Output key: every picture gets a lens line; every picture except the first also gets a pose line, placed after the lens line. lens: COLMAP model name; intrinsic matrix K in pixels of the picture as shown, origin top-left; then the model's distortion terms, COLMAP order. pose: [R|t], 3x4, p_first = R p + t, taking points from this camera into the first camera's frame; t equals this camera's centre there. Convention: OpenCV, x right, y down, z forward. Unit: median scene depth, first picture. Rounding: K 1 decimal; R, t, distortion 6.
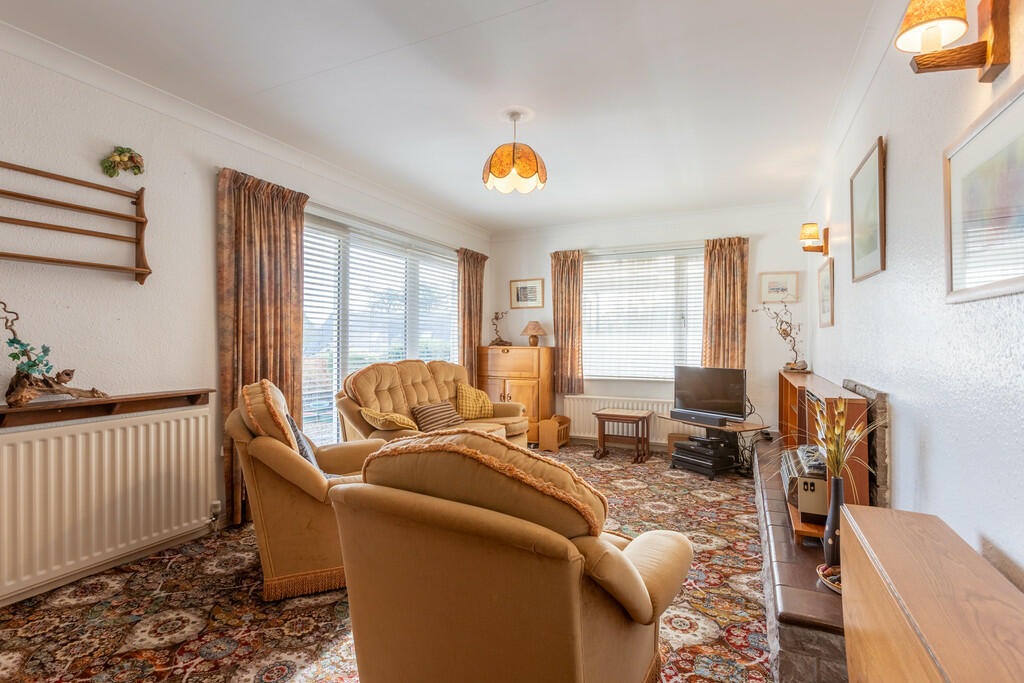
lens RADIAL K [[495.8, 0, 512.0], [0, 495.8, 341.5], [0, 0, 1]] dist [0.000656, -0.000006]
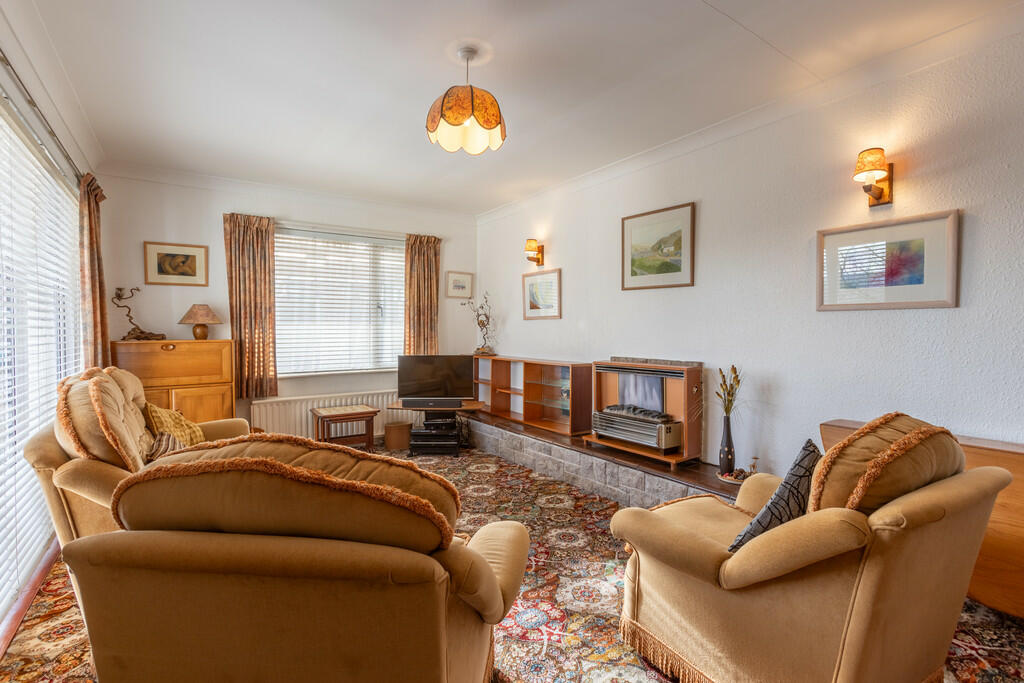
lens RADIAL K [[468.7, 0, 512.0], [0, 468.7, 341.5], [0, 0, 1]] dist [-0.038826, -0.000125]
pose [[0.497266, -0.025379, 0.867227, -0.370398], [0.005224, 0.999642, 0.026259, -0.002632], [-0.867583, -0.008527, 0.497220, 0.329435]]
